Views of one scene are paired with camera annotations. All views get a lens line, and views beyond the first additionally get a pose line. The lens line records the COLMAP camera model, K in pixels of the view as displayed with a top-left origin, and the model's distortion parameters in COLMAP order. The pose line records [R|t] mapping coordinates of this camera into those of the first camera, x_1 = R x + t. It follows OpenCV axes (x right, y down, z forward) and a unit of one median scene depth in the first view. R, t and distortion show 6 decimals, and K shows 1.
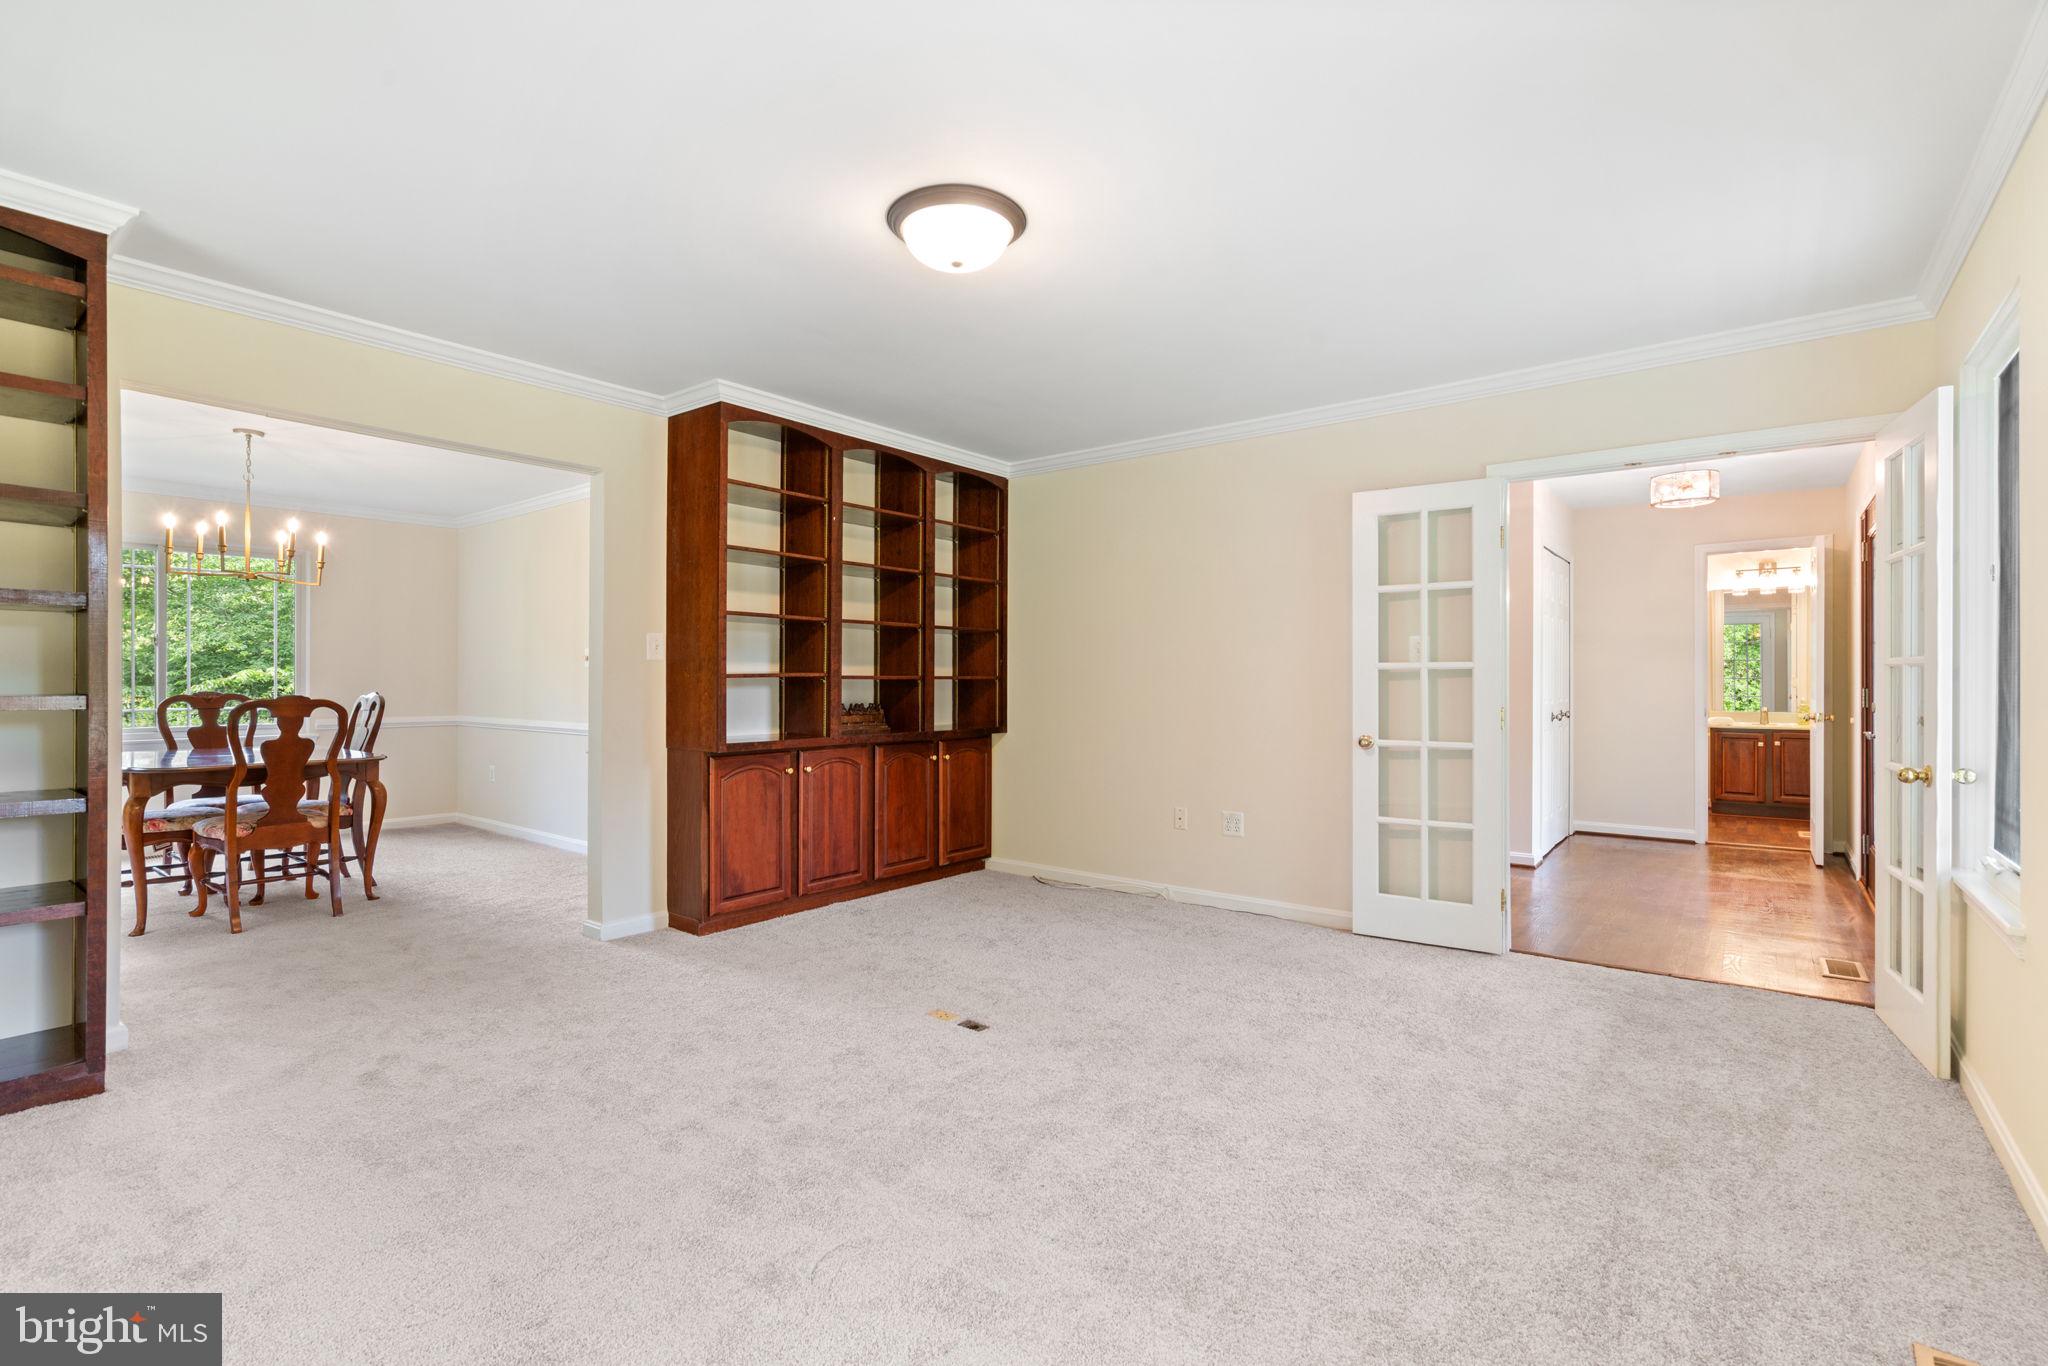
lens RADIAL K [[928.8, 0, 1020.3], [0, 928.8, 685.6], [0, 0, 1]] dist [-0.002906, 0.000605]
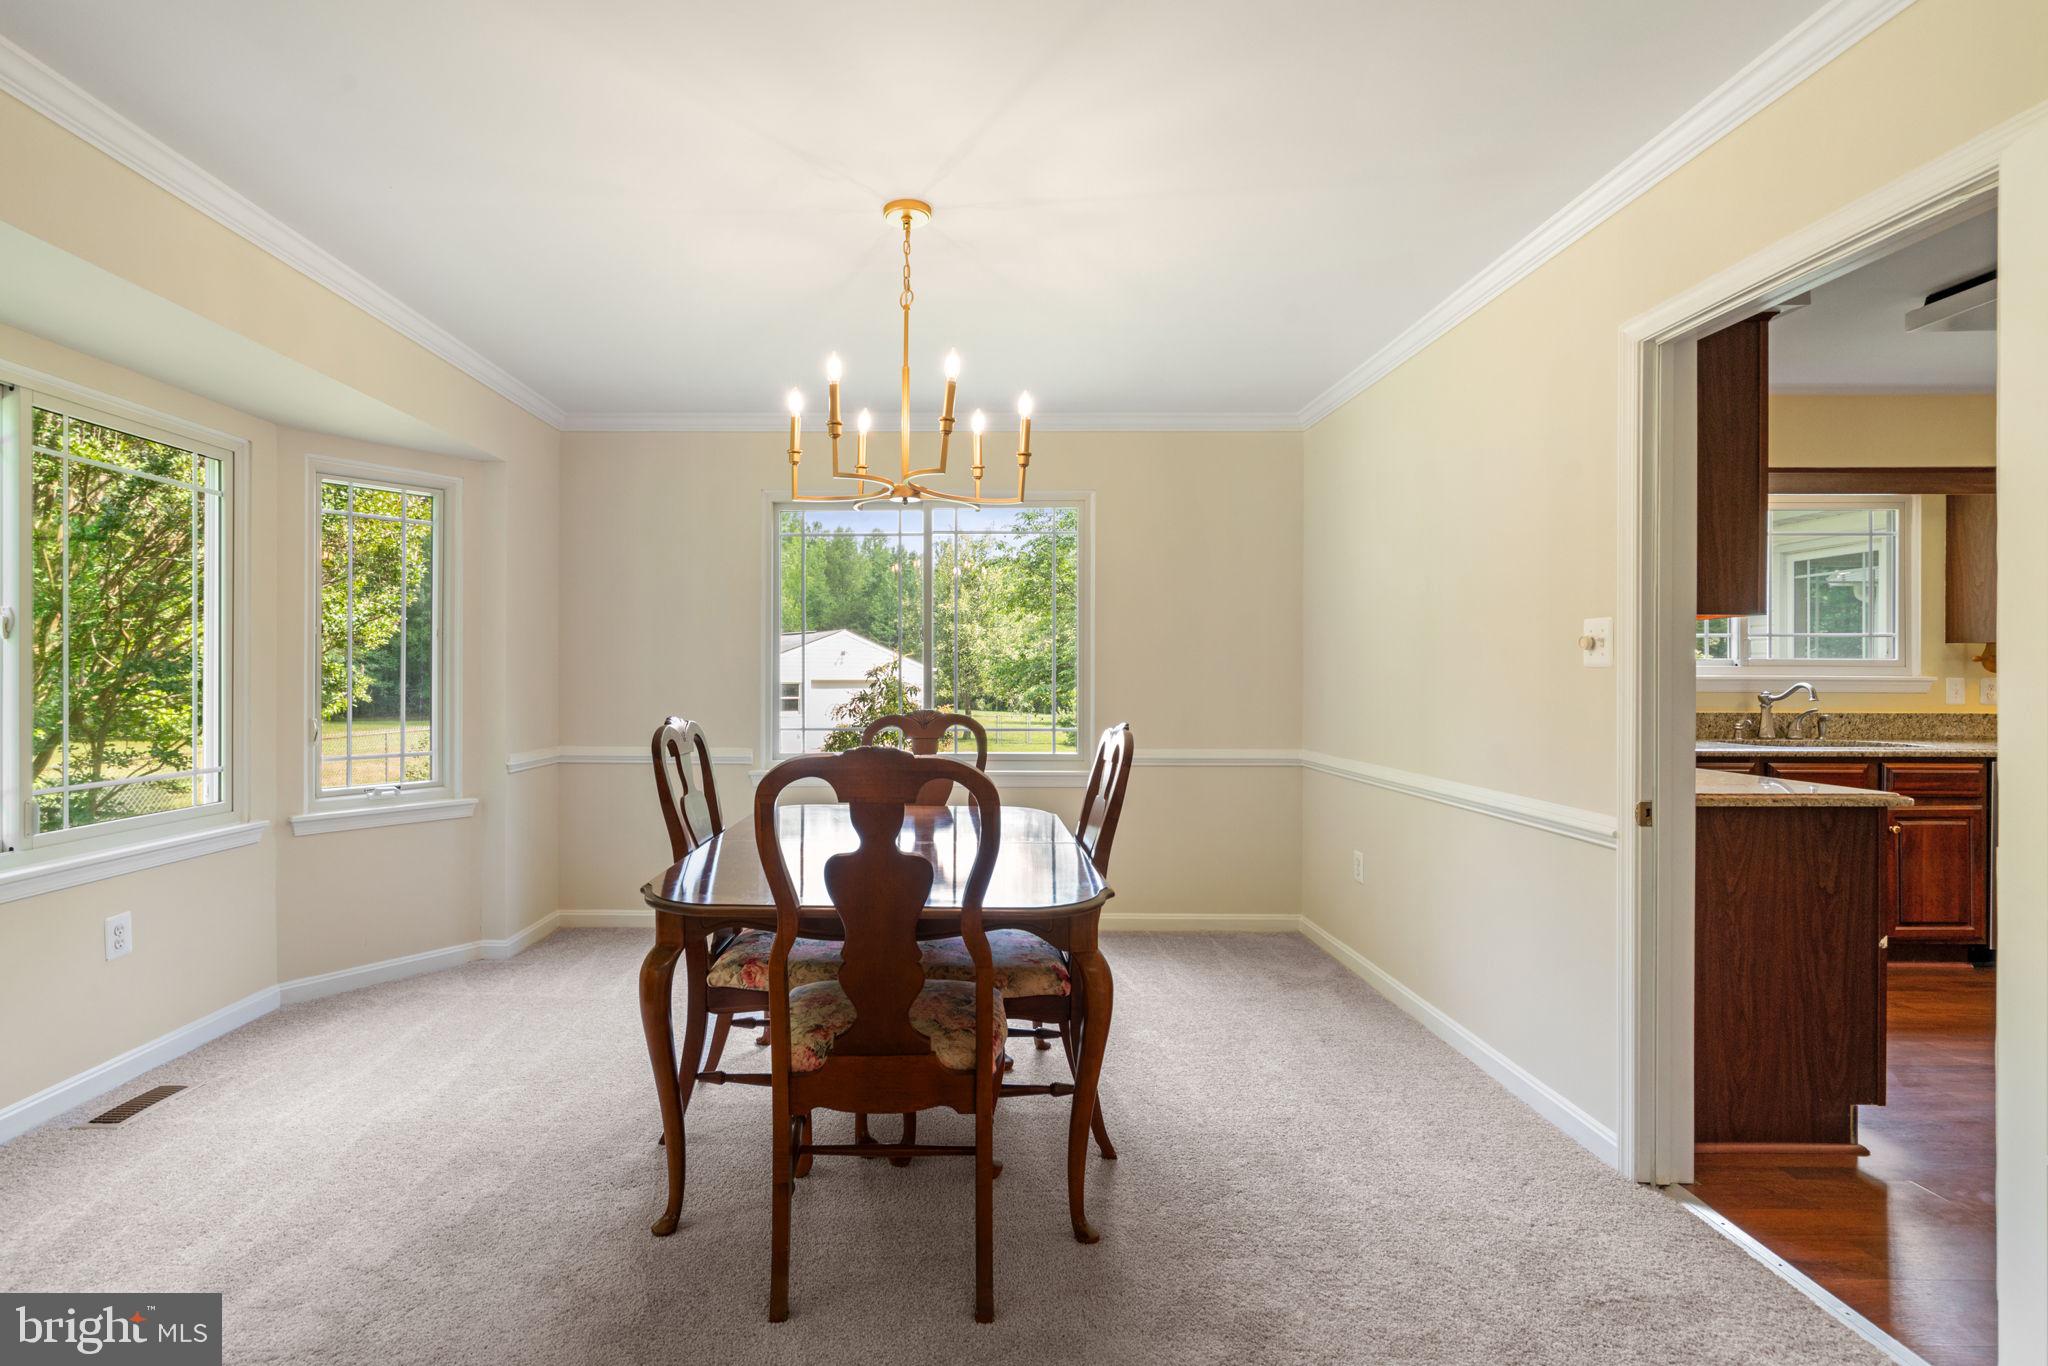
lens RADIAL K [[962.4, 0, 955.2], [0, 962.4, 675.3], [0, 0, 1]] dist [-0.000066, 0.000451]
pose [[0.614789, -0.002756, -0.788687, -0.428771], [-0.004381, 0.999967, -0.006909, -0.015651], [0.788680, 0.007703, 0.614756, 0.746941]]
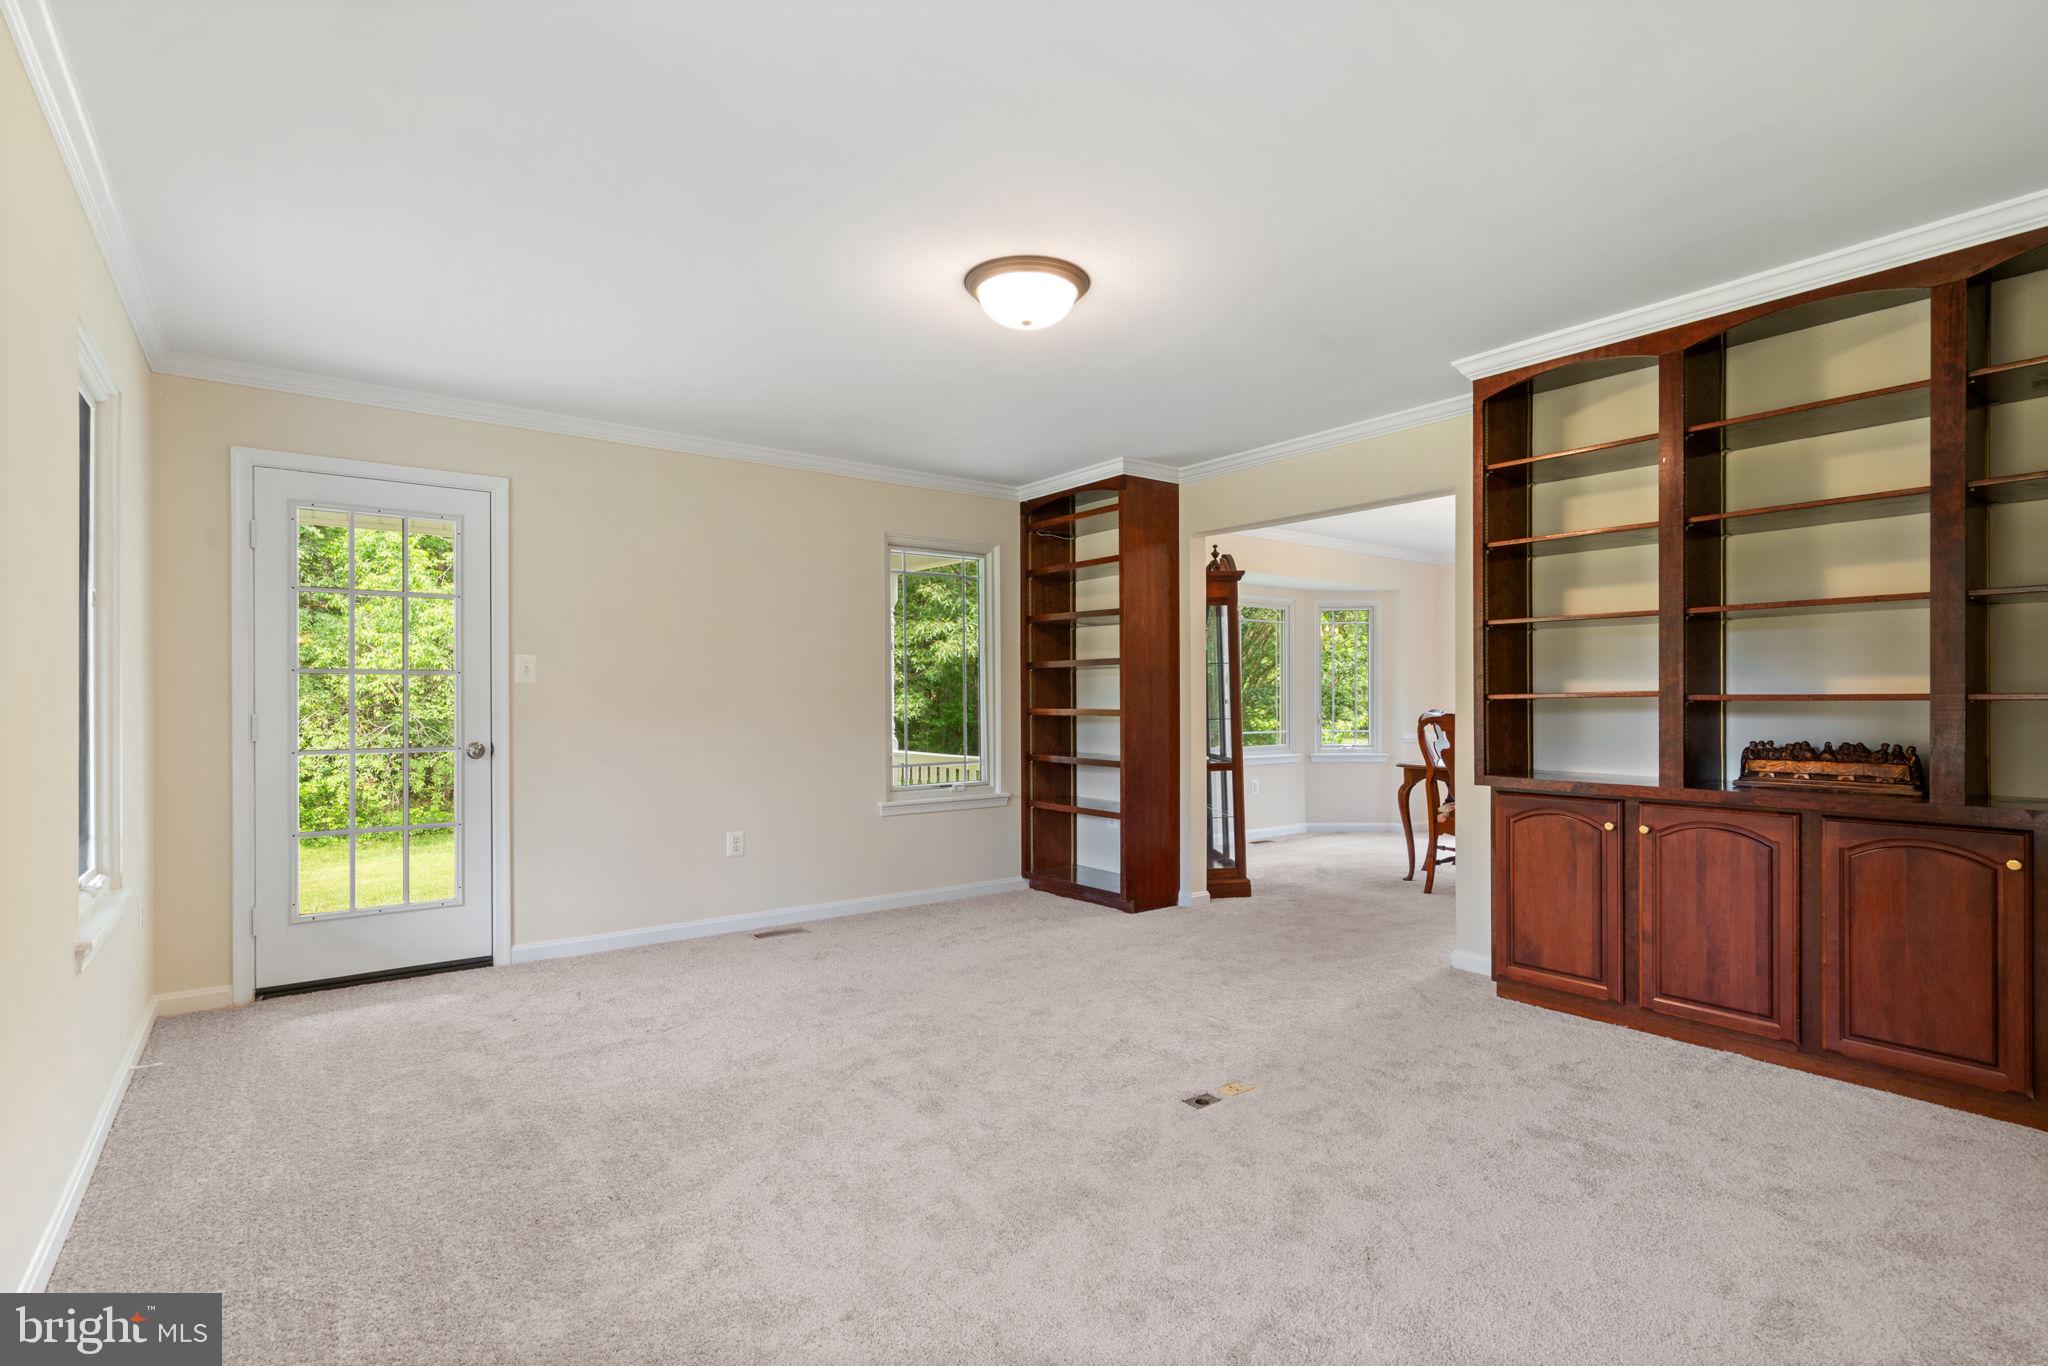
lens RADIAL K [[995.3, 0, 1005.2], [0, 995.3, 695.8], [0, 0, 1]] dist [-0.002321, 0.000139]
pose [[-0.267222, -0.004949, -0.963622, 0.625944], [-0.005153, 0.999980, -0.003706, -0.005114], [0.963621, 0.003976, -0.267243, 0.748615]]
